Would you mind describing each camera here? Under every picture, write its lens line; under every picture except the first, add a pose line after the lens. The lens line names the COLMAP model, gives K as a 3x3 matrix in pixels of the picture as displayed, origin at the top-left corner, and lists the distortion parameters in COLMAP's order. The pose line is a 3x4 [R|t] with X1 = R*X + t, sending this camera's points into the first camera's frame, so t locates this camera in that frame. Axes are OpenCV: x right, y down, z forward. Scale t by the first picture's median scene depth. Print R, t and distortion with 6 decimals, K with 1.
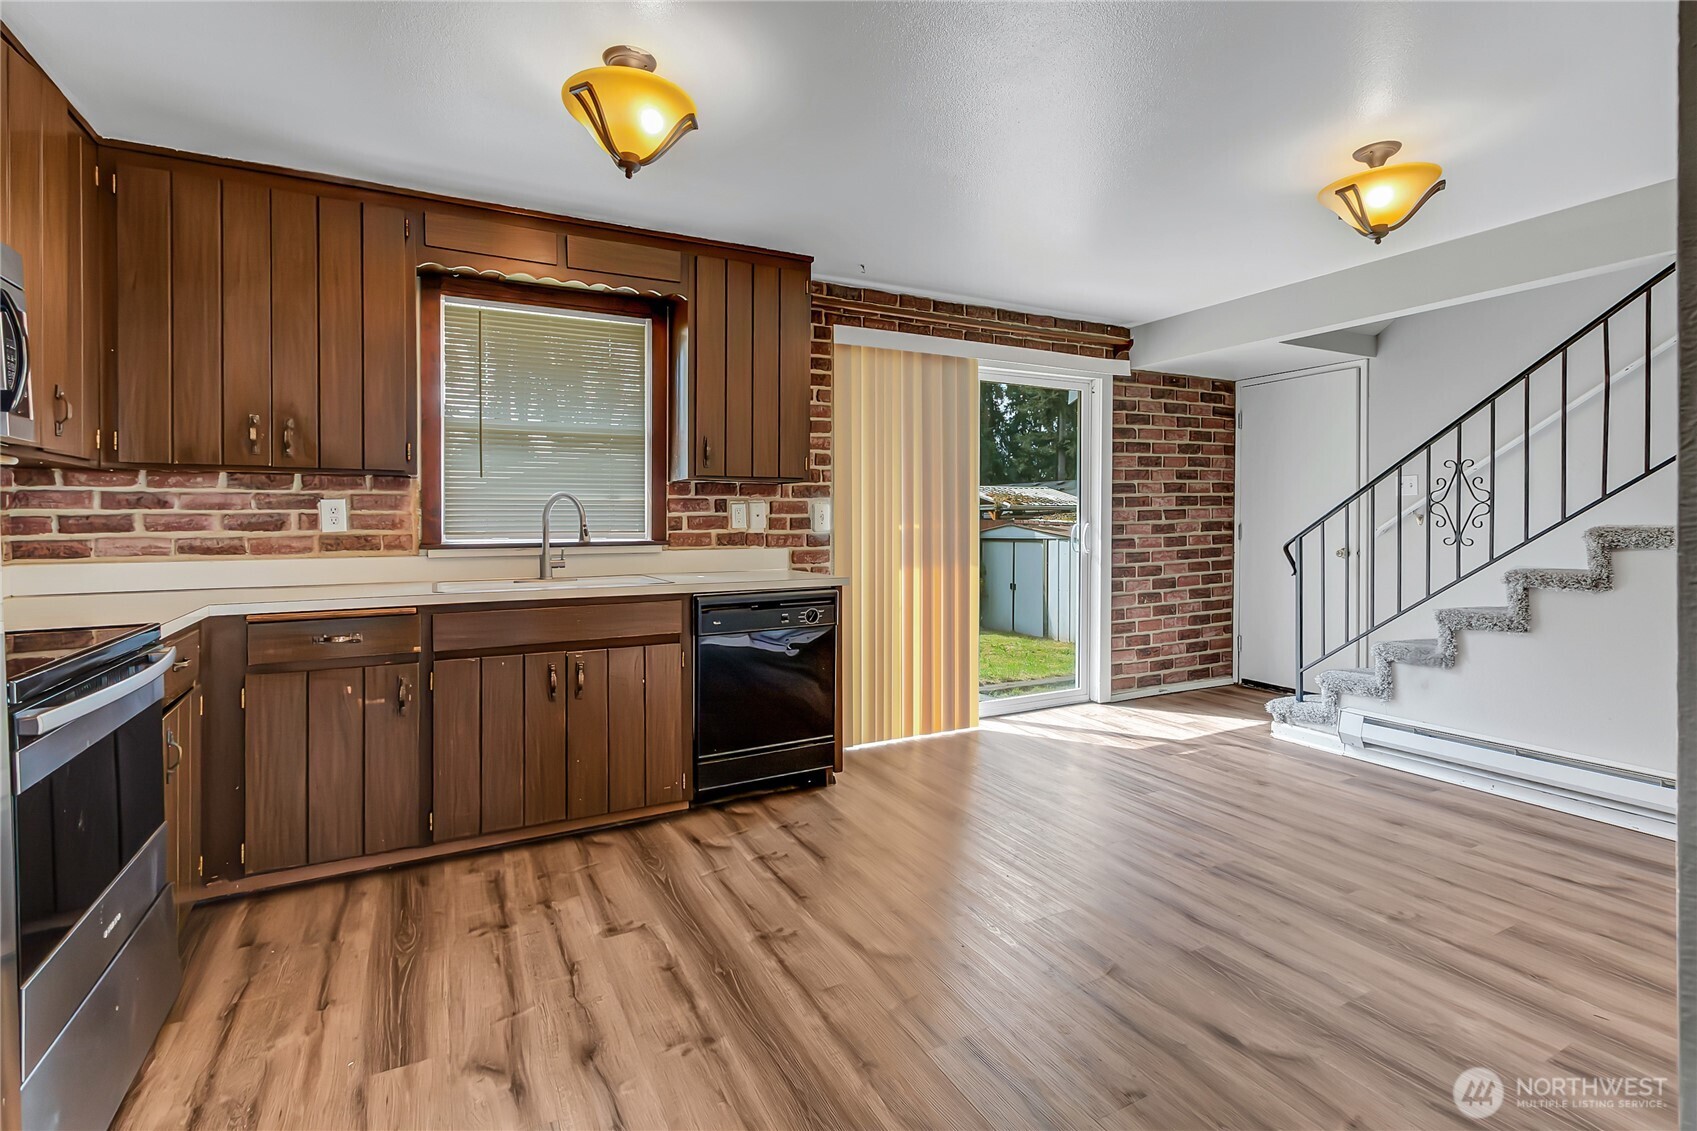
lens RADIAL K [[775.9, 0, 839.5], [0, 775.9, 526.2], [0, 0, 1]] dist [0.004554, -0.002734]
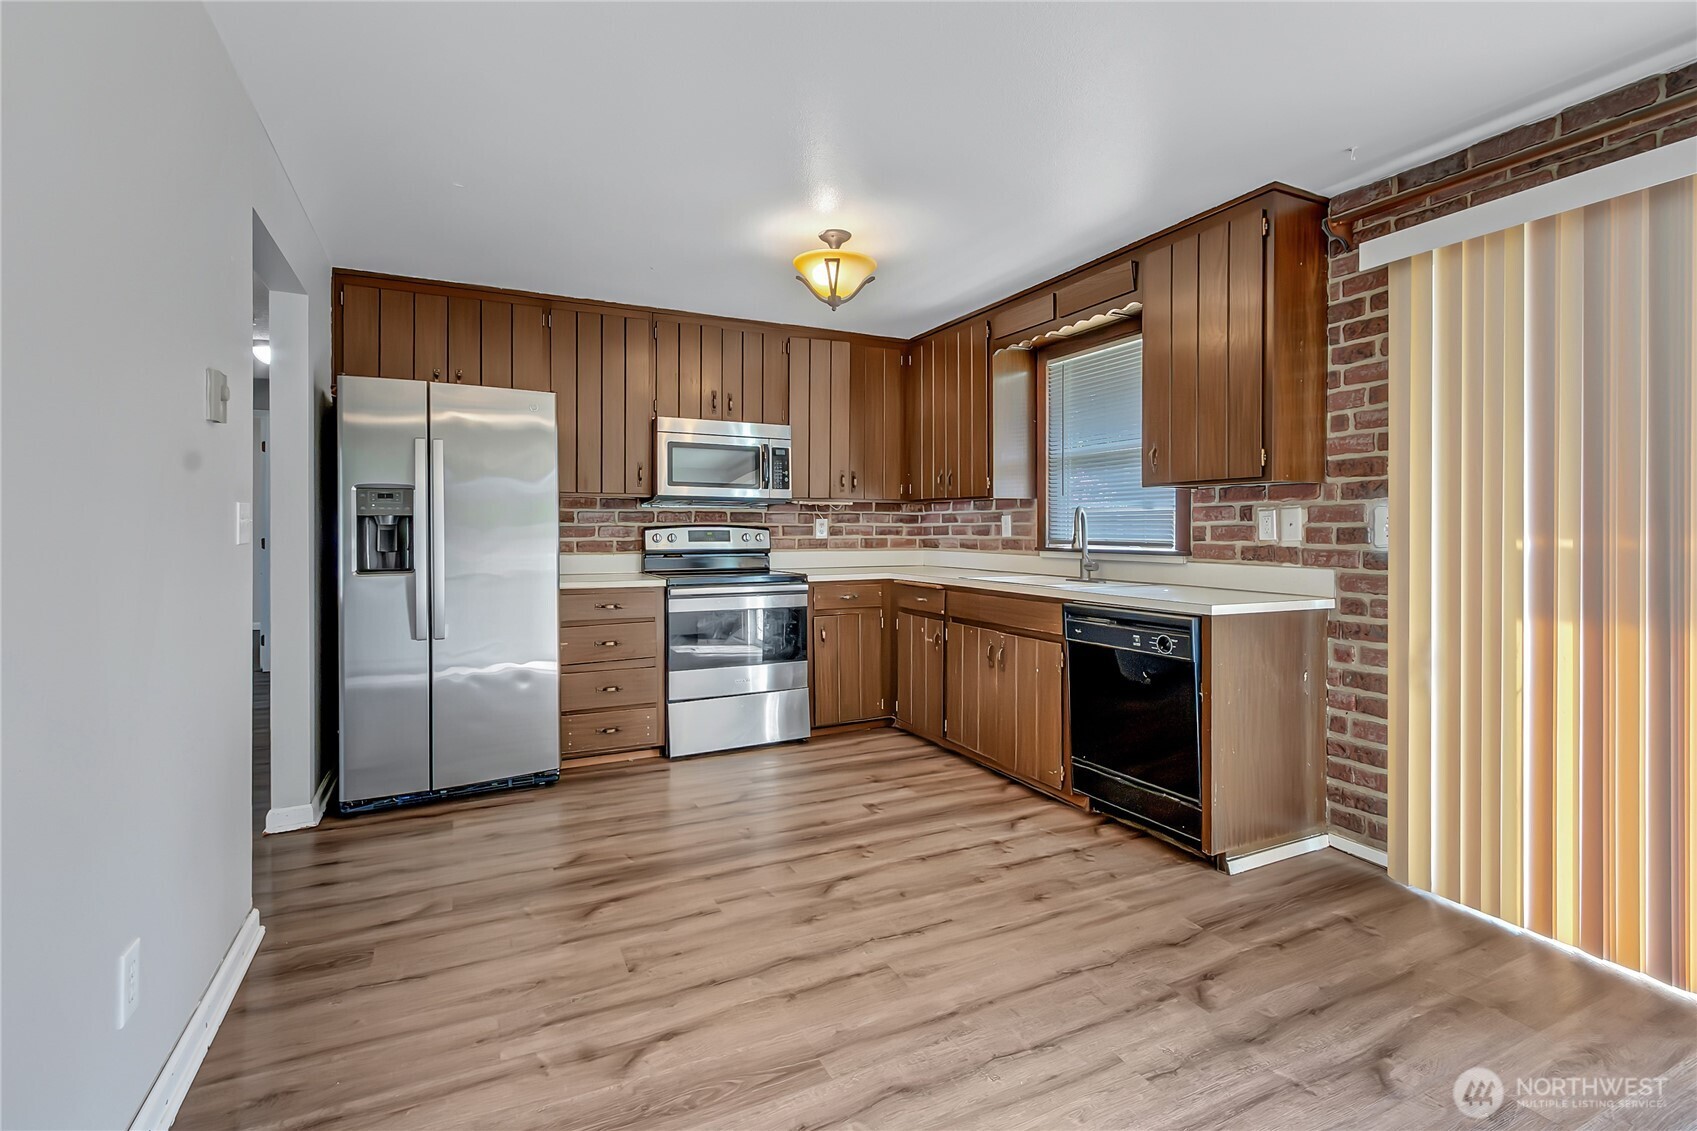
lens RADIAL K [[775.9, 0, 839.5], [0, 775.9, 526.2], [0, 0, 1]] dist [0.004554, -0.002734]
pose [[-0.031749, -0.000558, -0.999496, 0.781417], [-0.008173, 0.999967, -0.000299, -0.009213], [0.999462, 0.008159, -0.031753, 0.641813]]
